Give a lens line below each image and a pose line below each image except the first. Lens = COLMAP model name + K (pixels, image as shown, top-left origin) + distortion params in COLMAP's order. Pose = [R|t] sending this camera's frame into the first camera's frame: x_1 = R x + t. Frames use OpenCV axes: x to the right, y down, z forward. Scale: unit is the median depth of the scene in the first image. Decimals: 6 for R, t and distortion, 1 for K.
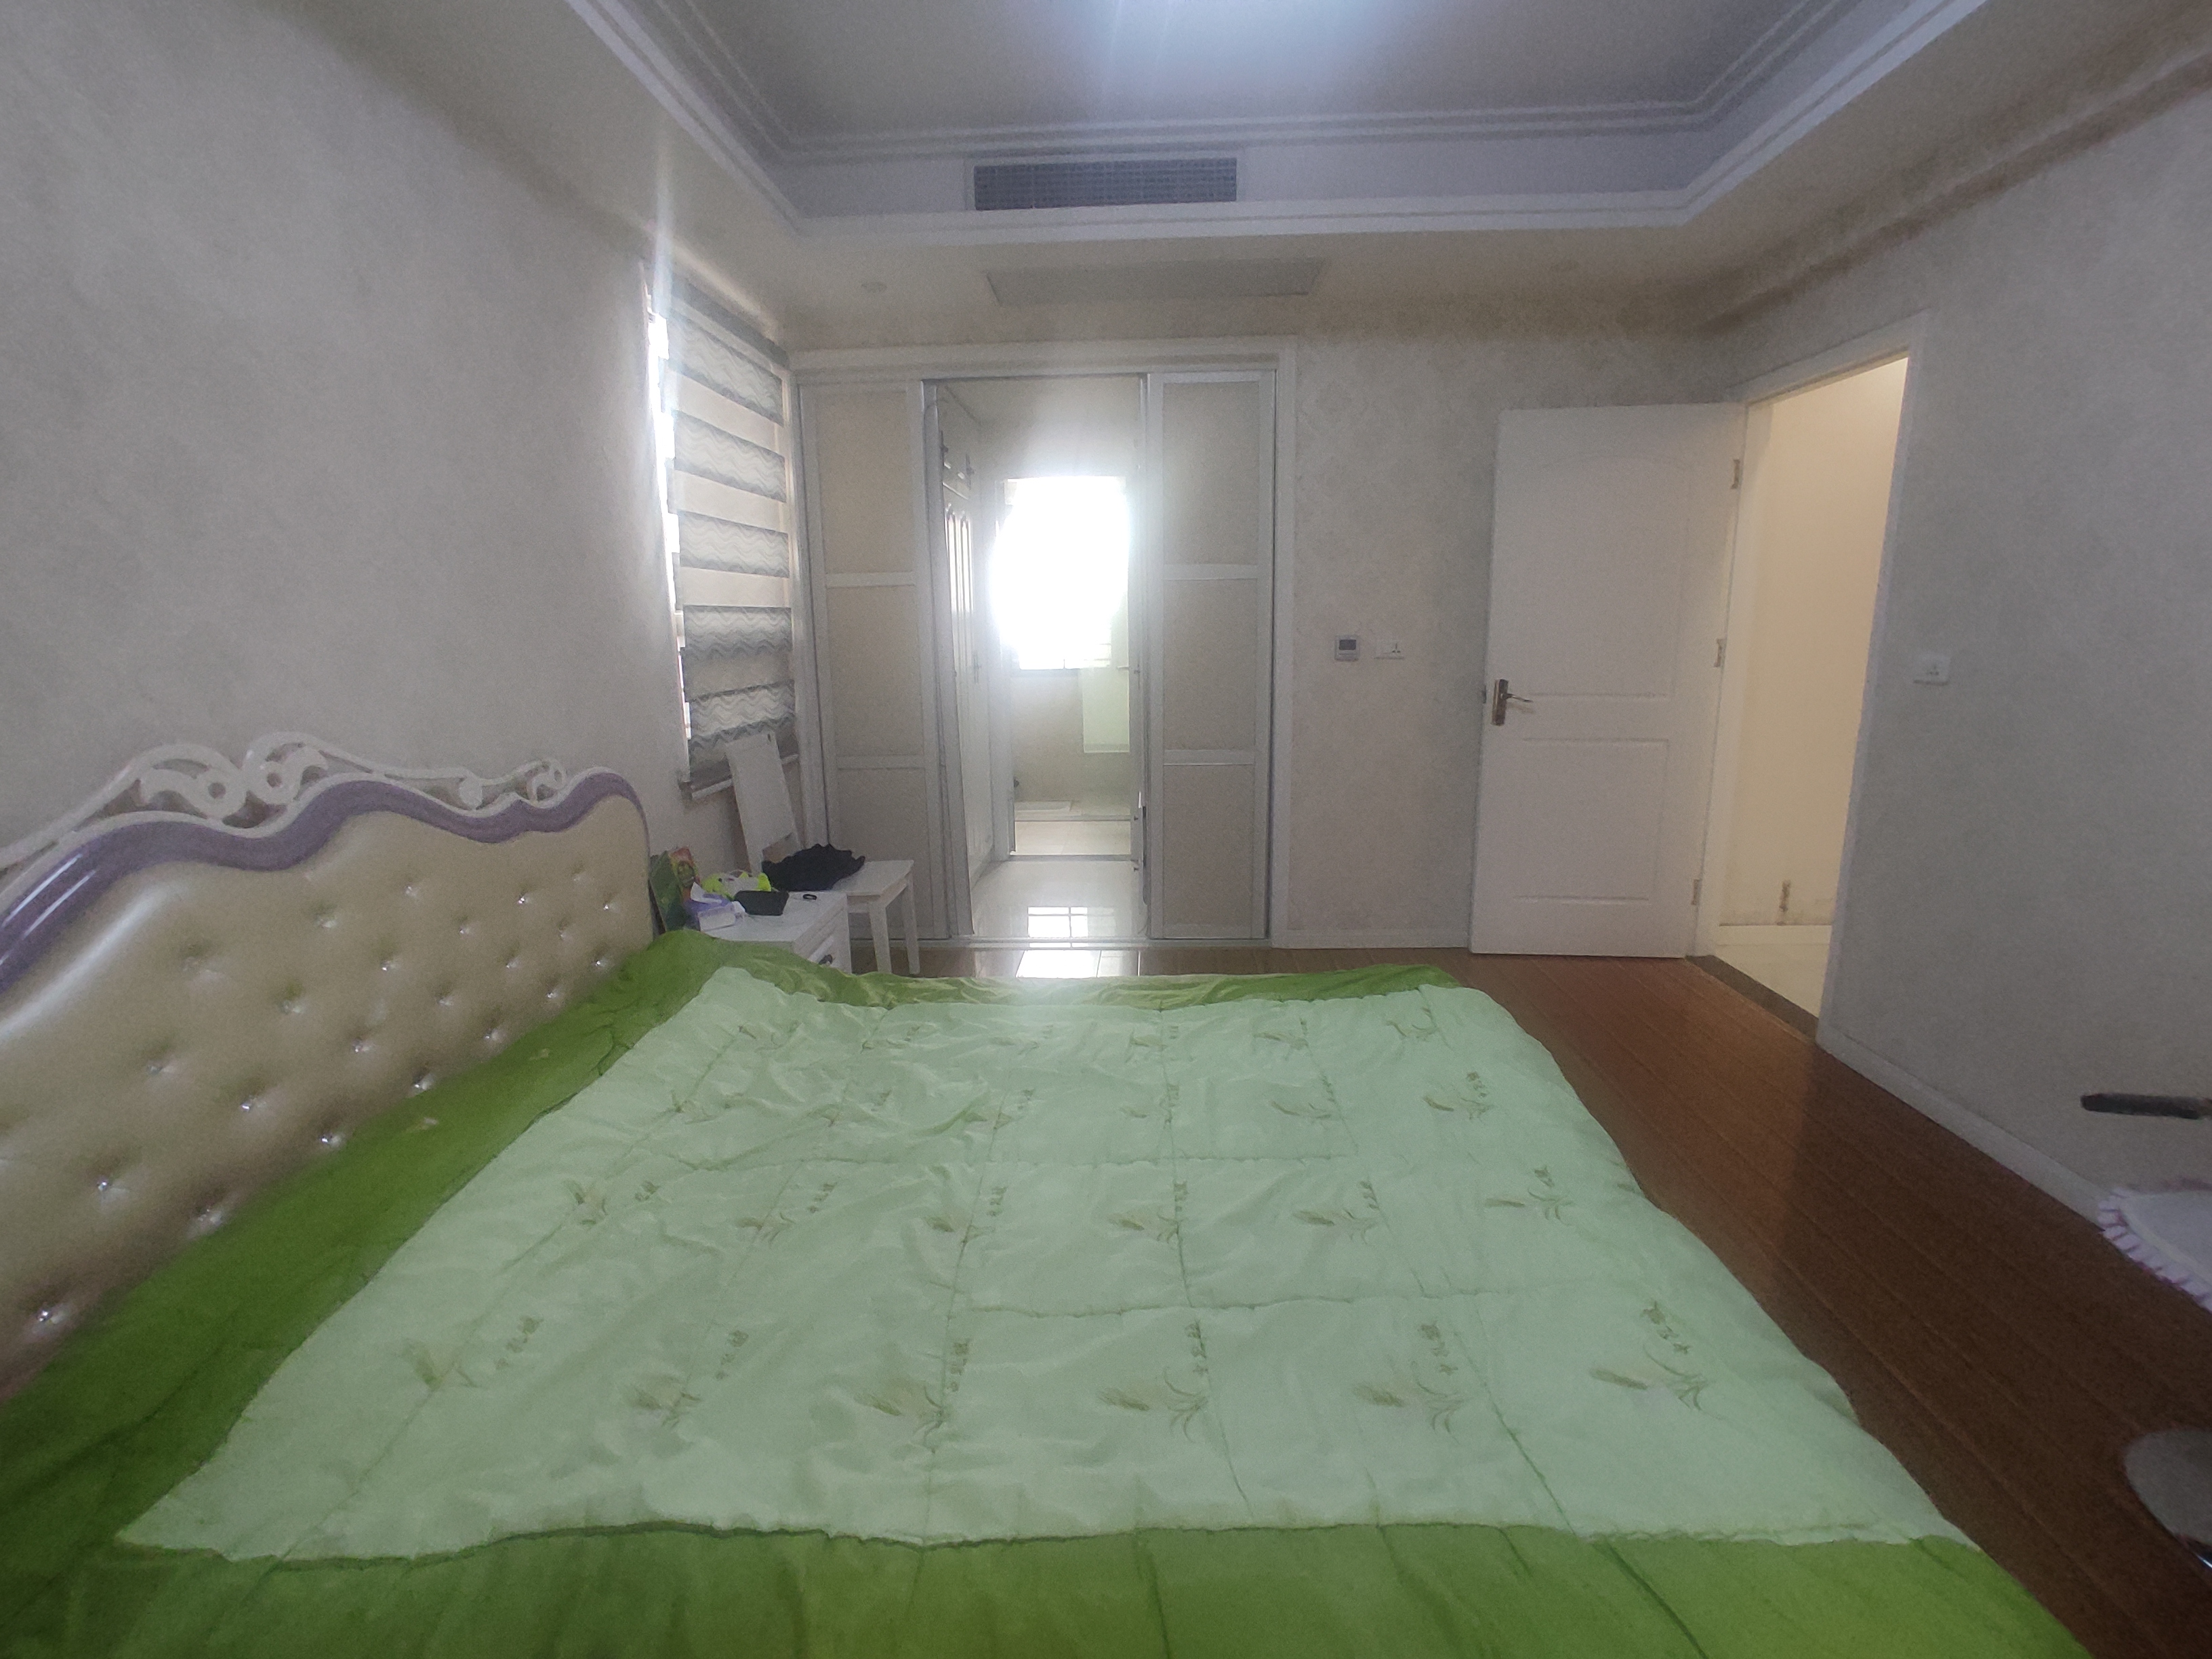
lens RADIAL K [[1012.6, 0, 1110.9], [0, 1012.6, 833.0], [0, 0, 1]] dist [-0.019392, 0.012888]
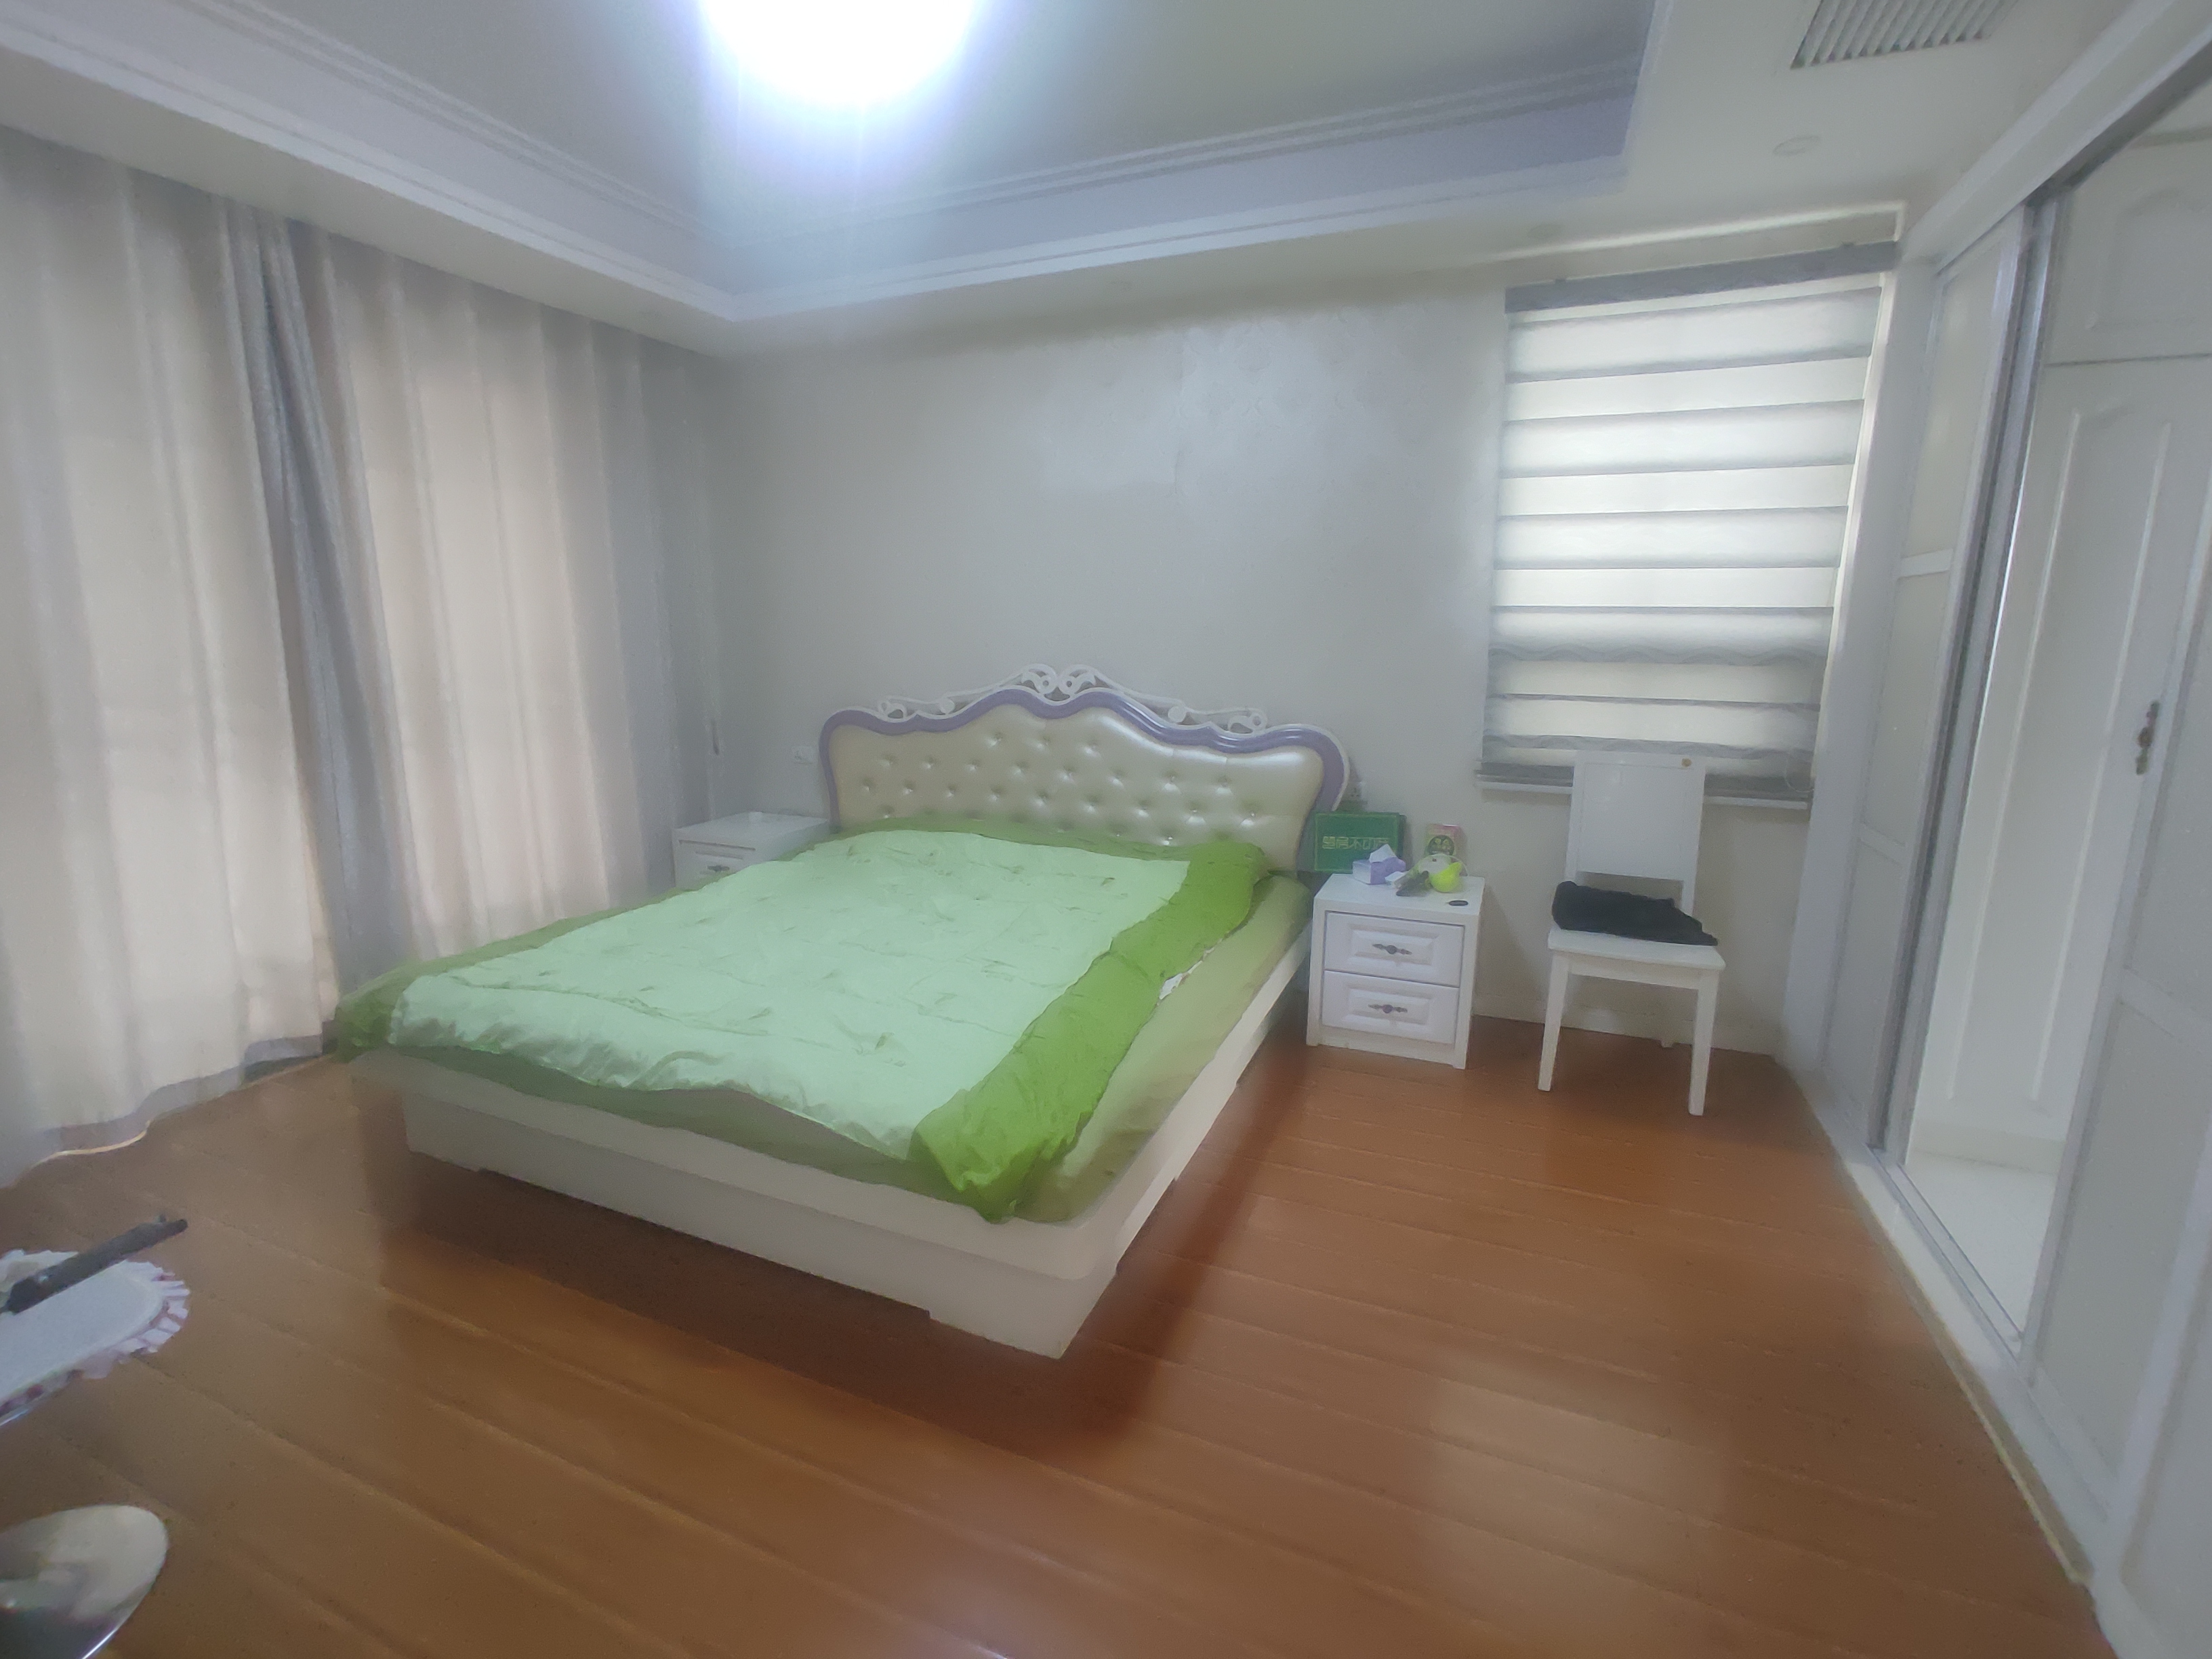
lens RADIAL K [[1012.6, 0, 1116.2], [0, 1012.6, 824.7], [0, 0, 1]] dist [-0.019392, 0.012888]
pose [[-0.349751, 0.218617, -0.910978, 0.968898], [-0.188299, 0.936143, 0.296950, -0.334081], [0.917724, 0.275395, -0.286252, 1.331049]]
